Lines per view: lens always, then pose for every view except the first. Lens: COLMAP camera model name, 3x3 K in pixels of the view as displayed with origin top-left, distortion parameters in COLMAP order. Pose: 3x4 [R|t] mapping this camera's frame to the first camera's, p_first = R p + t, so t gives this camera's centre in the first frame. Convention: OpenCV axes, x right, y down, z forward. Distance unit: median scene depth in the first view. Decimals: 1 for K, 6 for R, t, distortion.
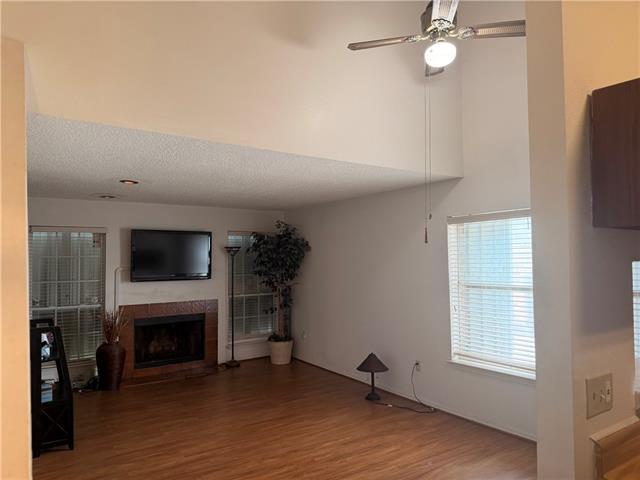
lens RADIAL K [[441.0, 0, 318.3], [0, 441.0, 238.9], [0, 0, 1]] dist [-0.001837, -0.000822]
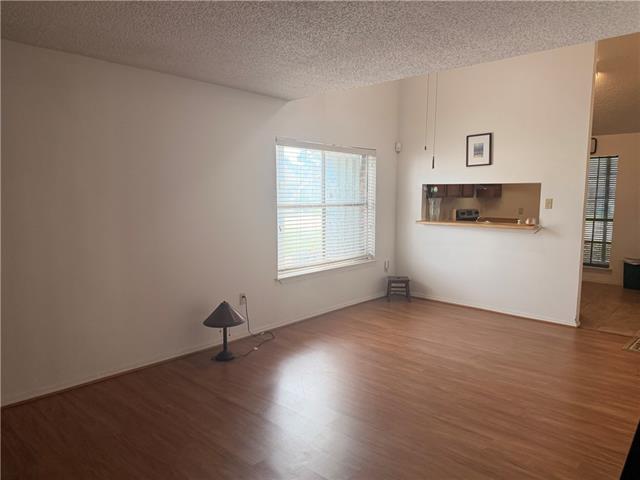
lens RADIAL K [[441.0, 0, 320.7], [0, 441.0, 239.4], [0, 0, 1]] dist [-0.001837, -0.000822]
pose [[-0.193155, -0.106525, 0.975368, -0.880972], [-0.037155, 0.994170, 0.101220, 0.094187], [-0.980464, -0.016689, -0.195987, 1.357855]]
